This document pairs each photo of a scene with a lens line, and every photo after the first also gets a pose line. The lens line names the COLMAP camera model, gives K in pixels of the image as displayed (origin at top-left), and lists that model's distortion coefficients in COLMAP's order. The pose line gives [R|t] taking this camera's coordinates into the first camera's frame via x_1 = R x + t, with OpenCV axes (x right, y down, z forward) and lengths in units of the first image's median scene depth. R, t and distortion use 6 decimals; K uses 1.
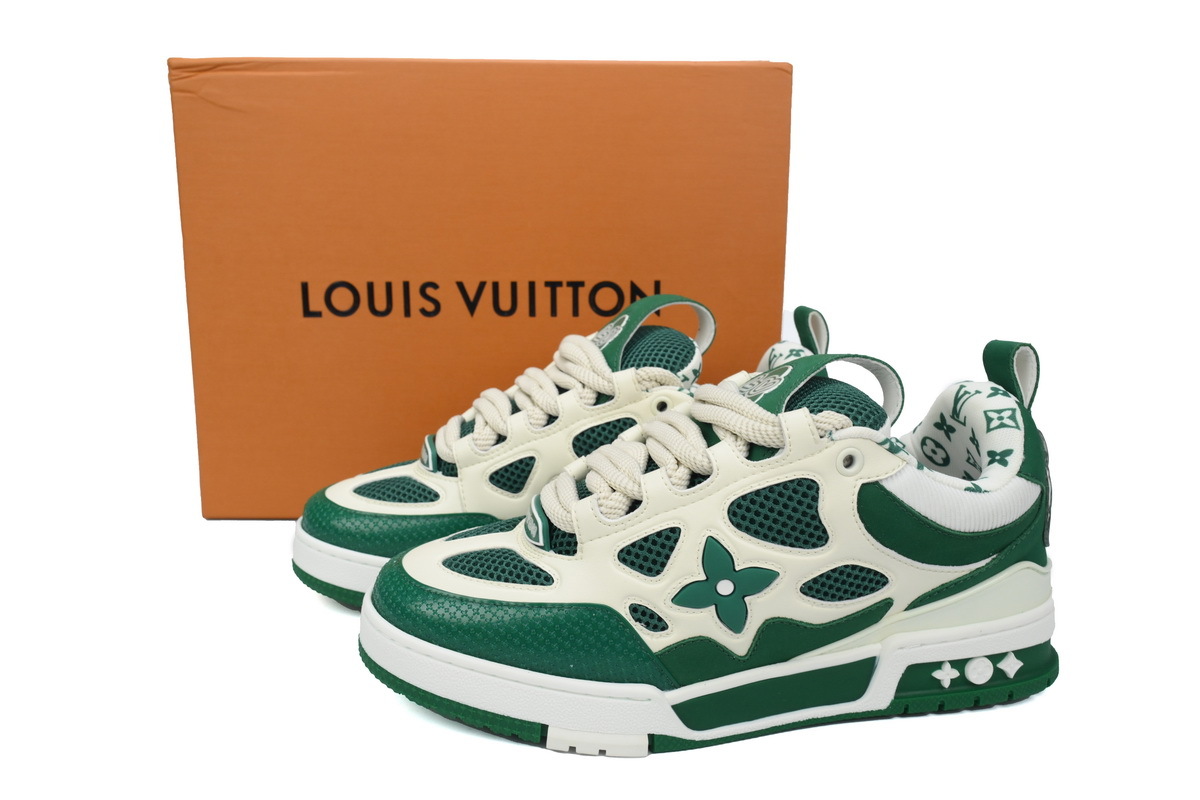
lens RADIAL K [[1013.1, 0, 600.0], [0, 1013.1, 400.0], [0, 0, 1]] dist [0.001873, -0.000211]
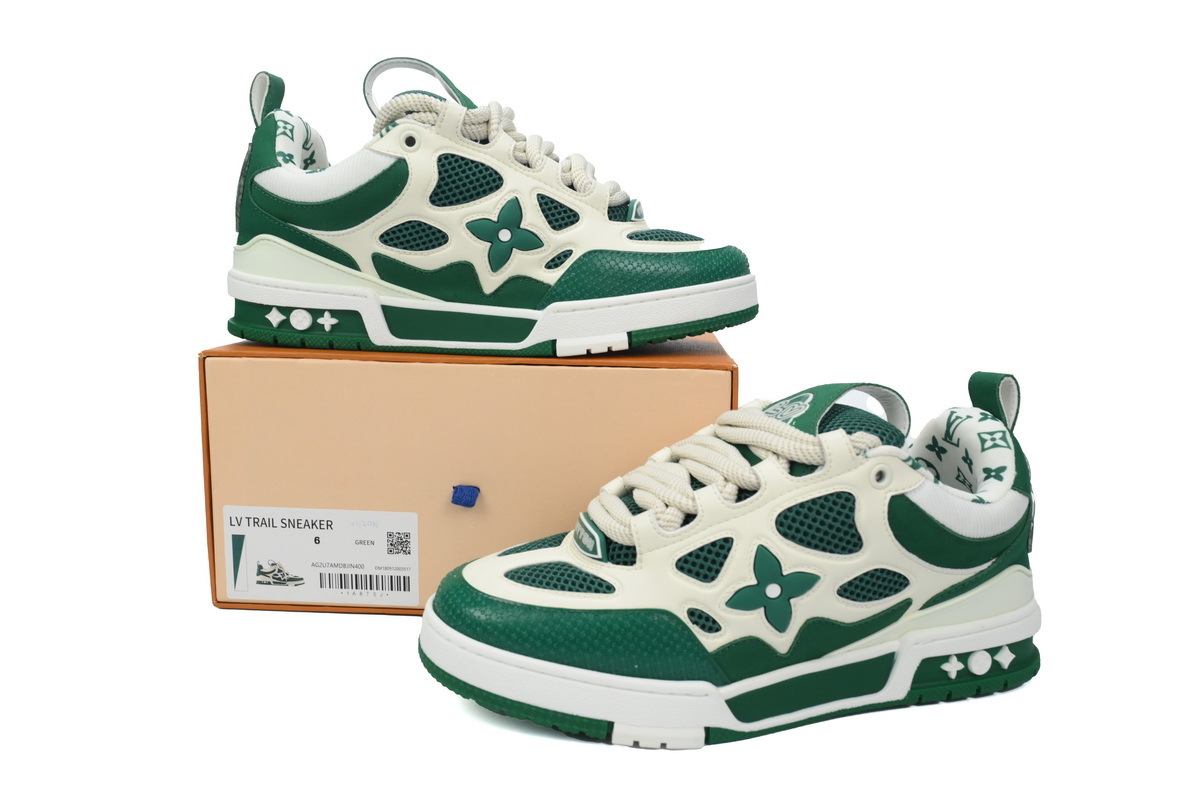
lens RADIAL K [[1013.1, 0, 600.0], [0, 1013.1, 400.0], [0, 0, 1]] dist [0.001873, -0.000211]
pose [[0.992939, 0.000782, 0.118625, -0.192825], [0.003804, 0.999254, -0.038423, 0.016940], [-0.118567, 0.038603, 0.992195, -0.088705]]
